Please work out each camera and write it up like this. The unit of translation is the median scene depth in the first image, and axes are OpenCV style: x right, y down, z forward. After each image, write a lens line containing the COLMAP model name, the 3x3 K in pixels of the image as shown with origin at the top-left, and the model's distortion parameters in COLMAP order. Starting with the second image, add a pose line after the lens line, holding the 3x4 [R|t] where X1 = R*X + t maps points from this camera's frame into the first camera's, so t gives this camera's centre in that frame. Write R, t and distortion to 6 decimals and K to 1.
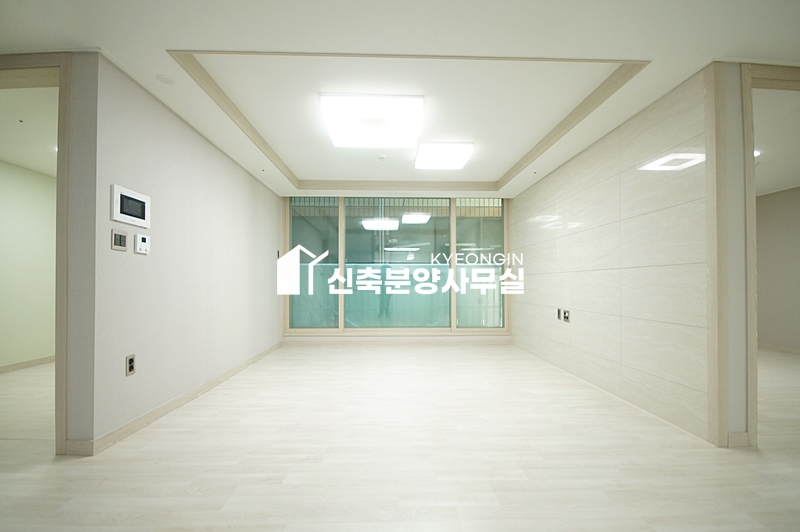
lens RADIAL K [[349.1, 0, 396.8], [0, 349.1, 280.7], [0, 0, 1]] dist [0.007441, -0.014337]
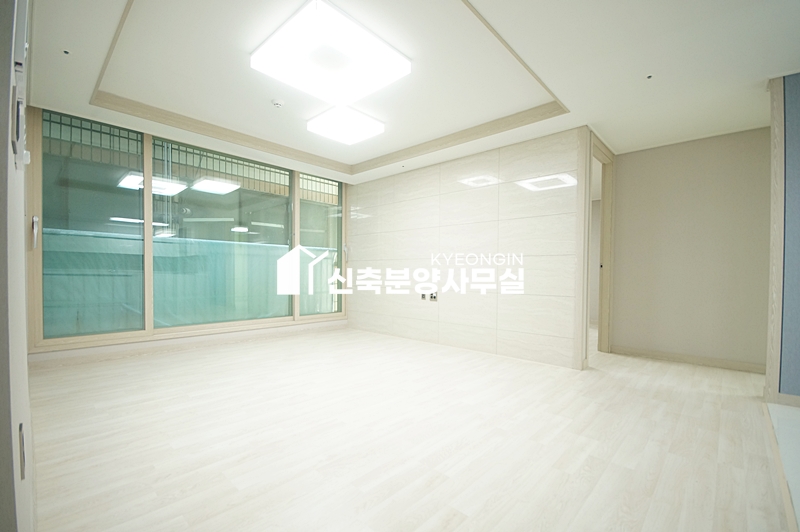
lens RADIAL K [[349.1, 0, 396.8], [0, 349.1, 280.7], [0, 0, 1]] dist [0.007441, -0.014337]
pose [[0.704632, -0.006697, 0.709542, -0.305063], [-0.017664, 0.999480, 0.026975, 0.014036], [-0.709353, -0.031540, 0.704147, 0.182121]]
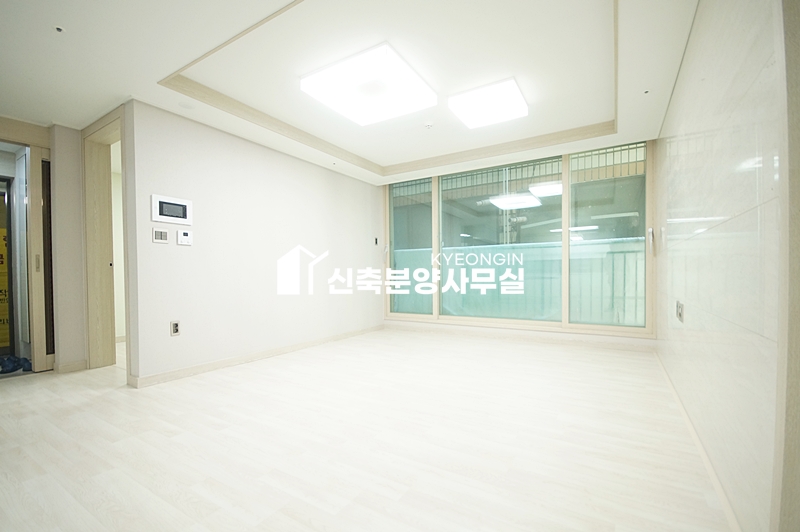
lens RADIAL K [[349.1, 0, 396.8], [0, 349.1, 280.7], [0, 0, 1]] dist [0.007441, -0.014337]
pose [[0.835187, 0.002831, -0.549959, 0.283701], [0.014540, 0.999524, 0.027227, 0.014189], [0.549774, -0.030736, 0.834748, 0.144904]]
